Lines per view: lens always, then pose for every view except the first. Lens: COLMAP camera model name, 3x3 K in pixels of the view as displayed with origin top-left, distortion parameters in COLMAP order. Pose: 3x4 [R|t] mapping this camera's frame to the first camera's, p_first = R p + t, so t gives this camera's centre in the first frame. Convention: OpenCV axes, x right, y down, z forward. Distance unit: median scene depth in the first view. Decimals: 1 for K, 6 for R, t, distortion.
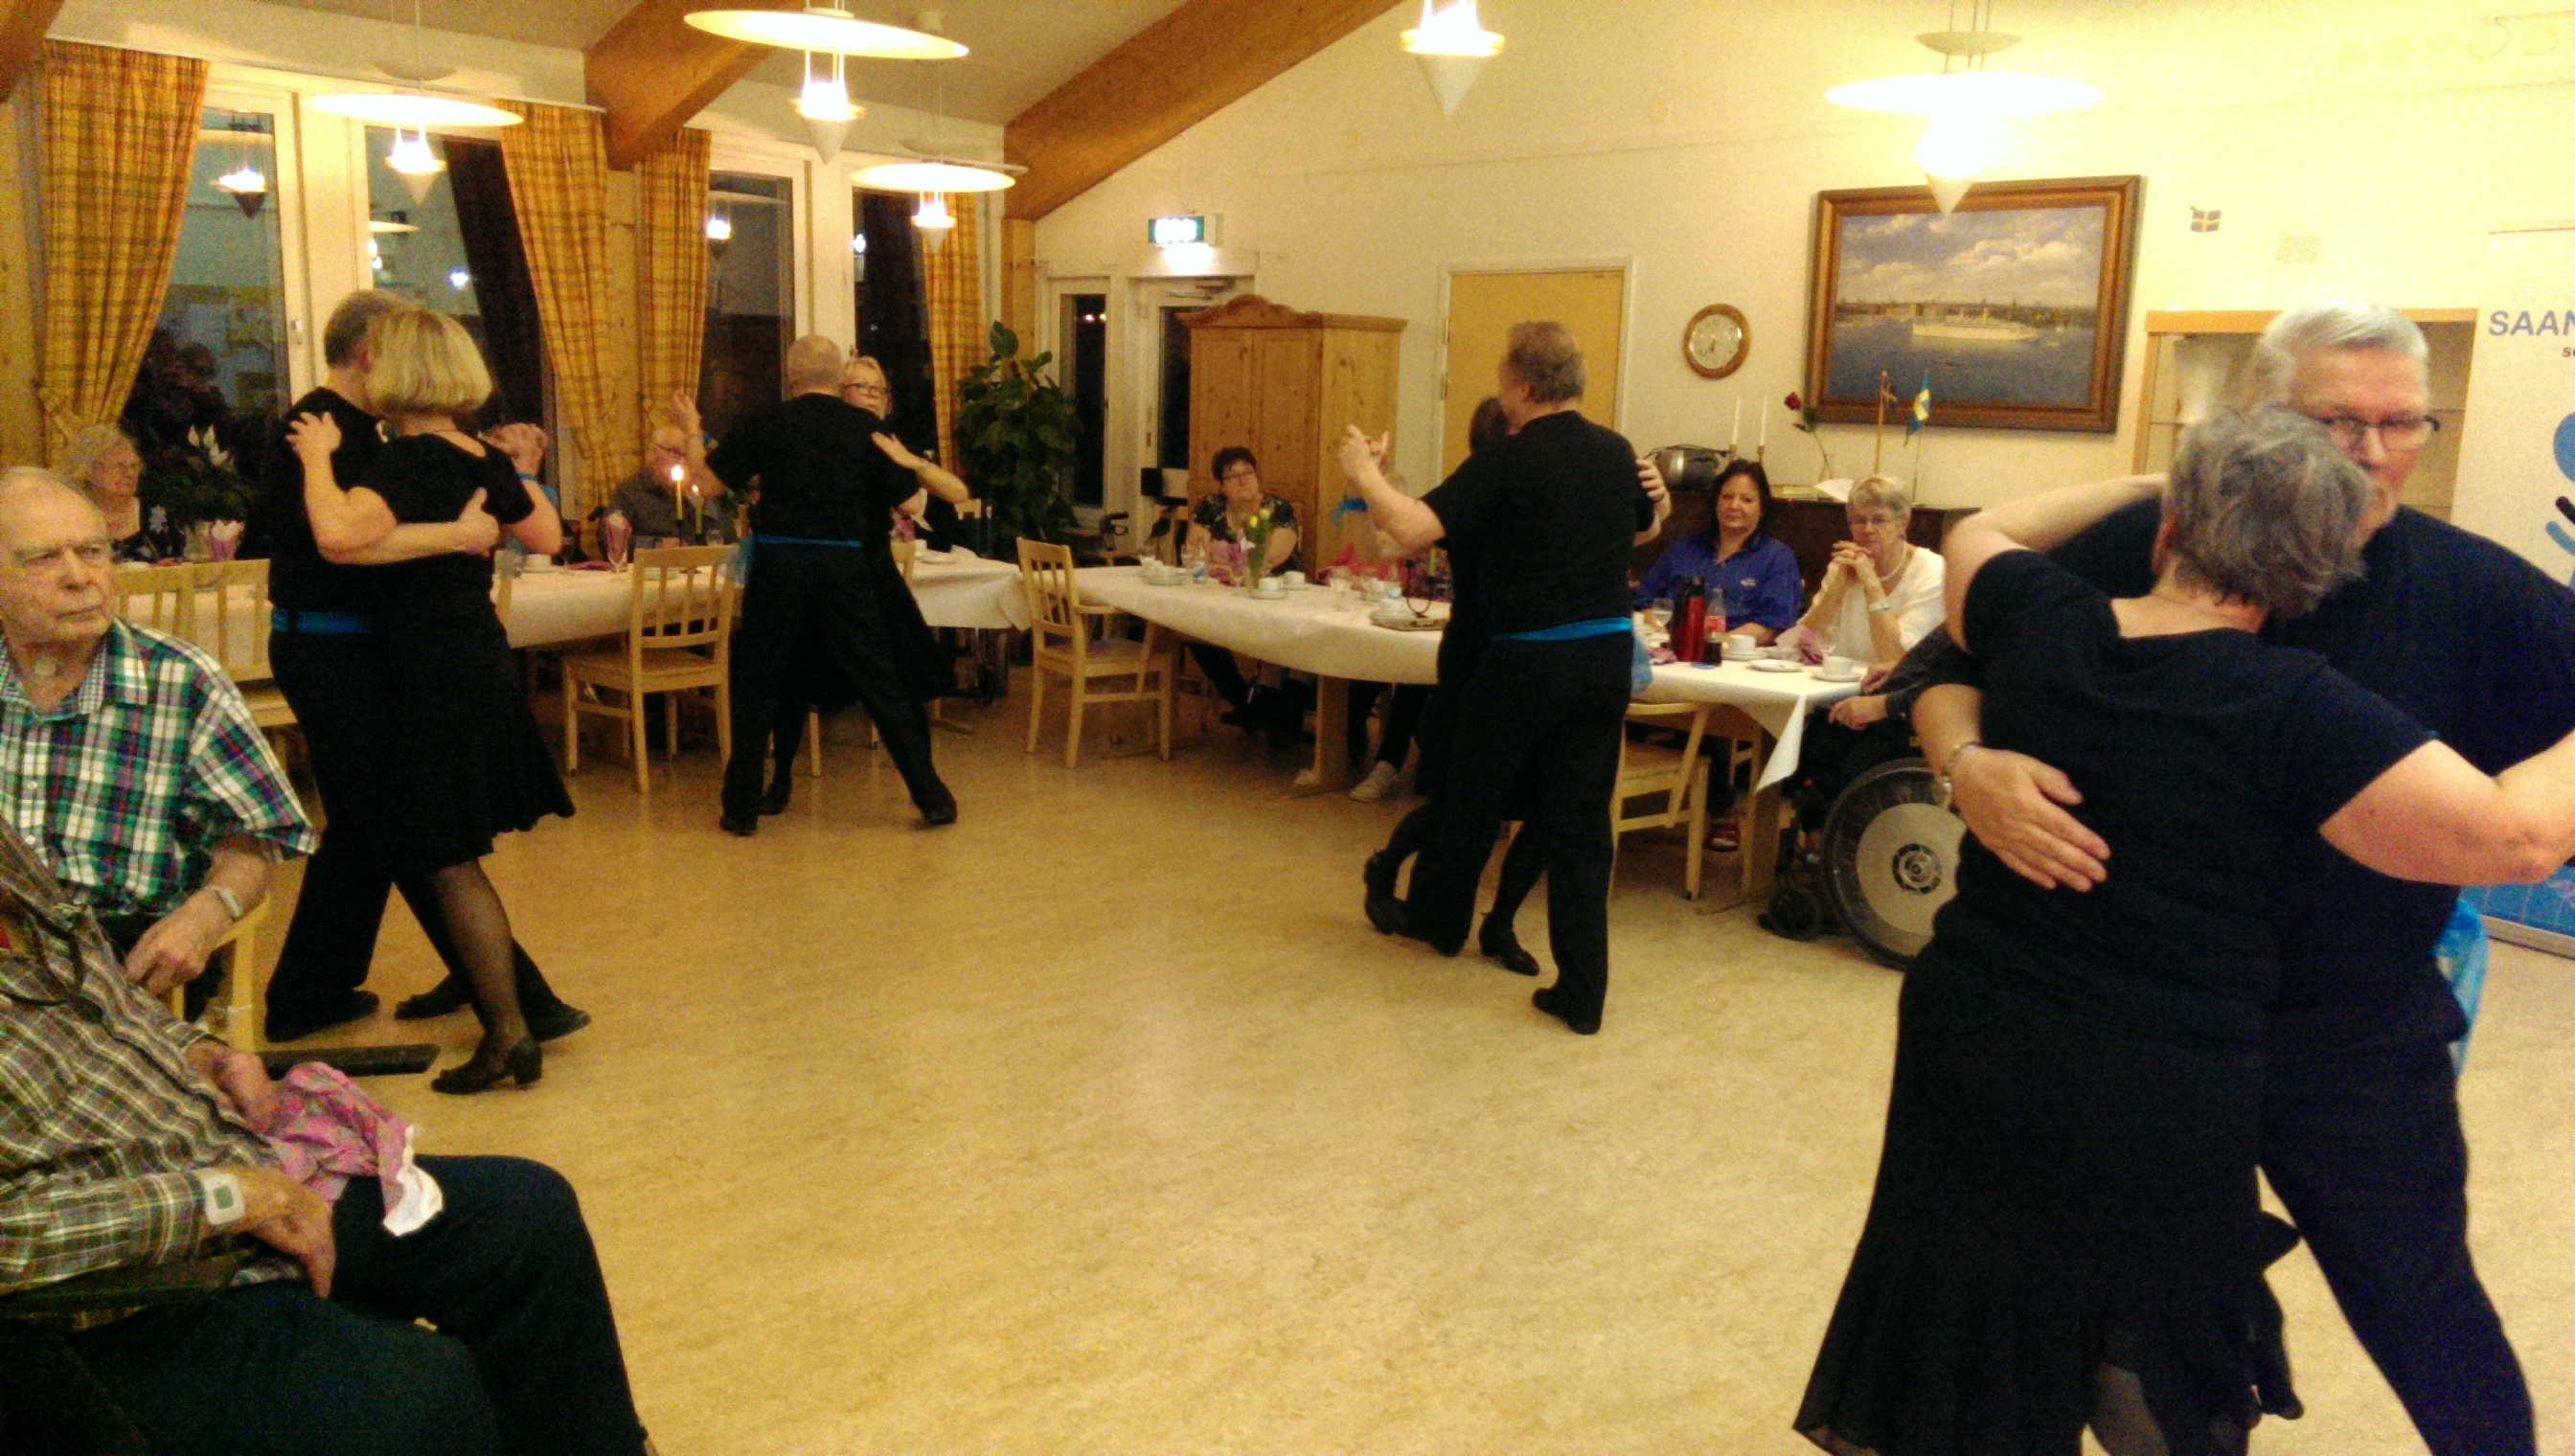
lens RADIAL K [[1852.4, 0, 1304.8], [0, 1852.4, 724.5], [0, 0, 1]] dist [0.050204, -0.080292]
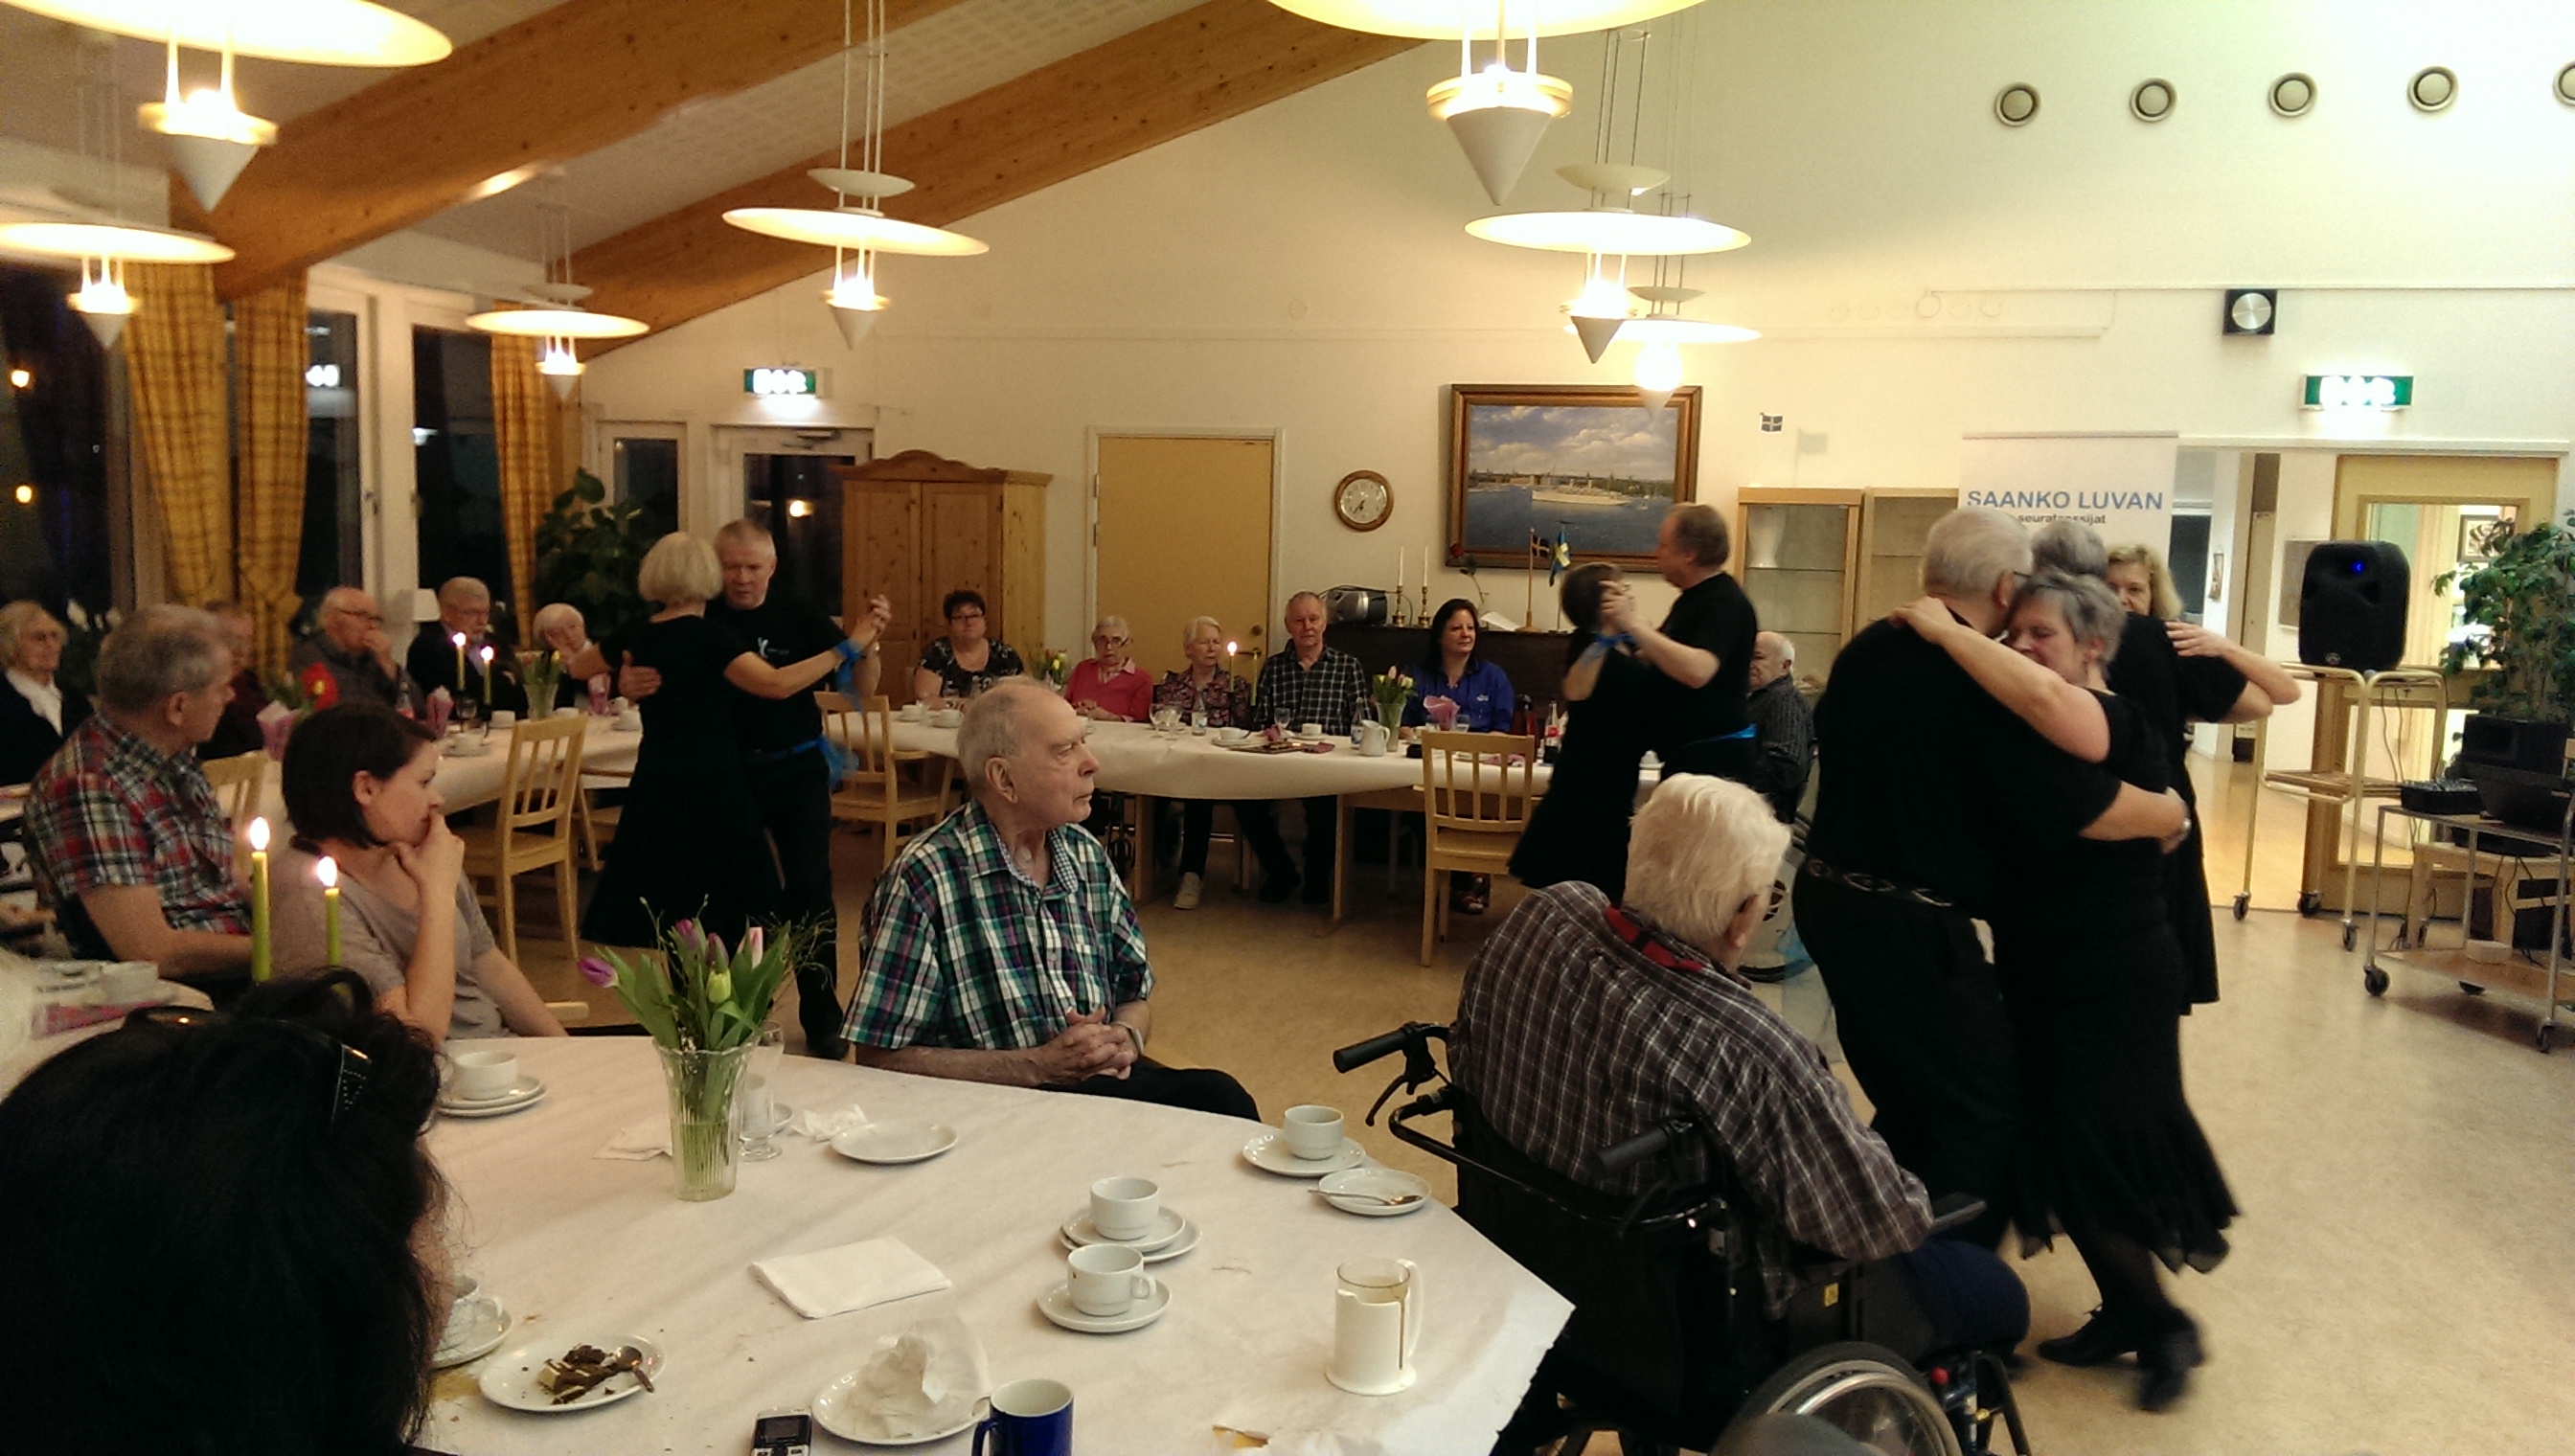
lens RADIAL K [[1759.7, 0, 1304.8], [0, 1759.7, 748.6], [0, 0, 1]] dist [0.034174, -0.031920]
pose [[0.879926, -0.067741, 0.470257, -0.385945], [0.083977, 0.996375, -0.013605, -0.033935], [-0.467631, 0.051462, 0.882424, 0.012374]]
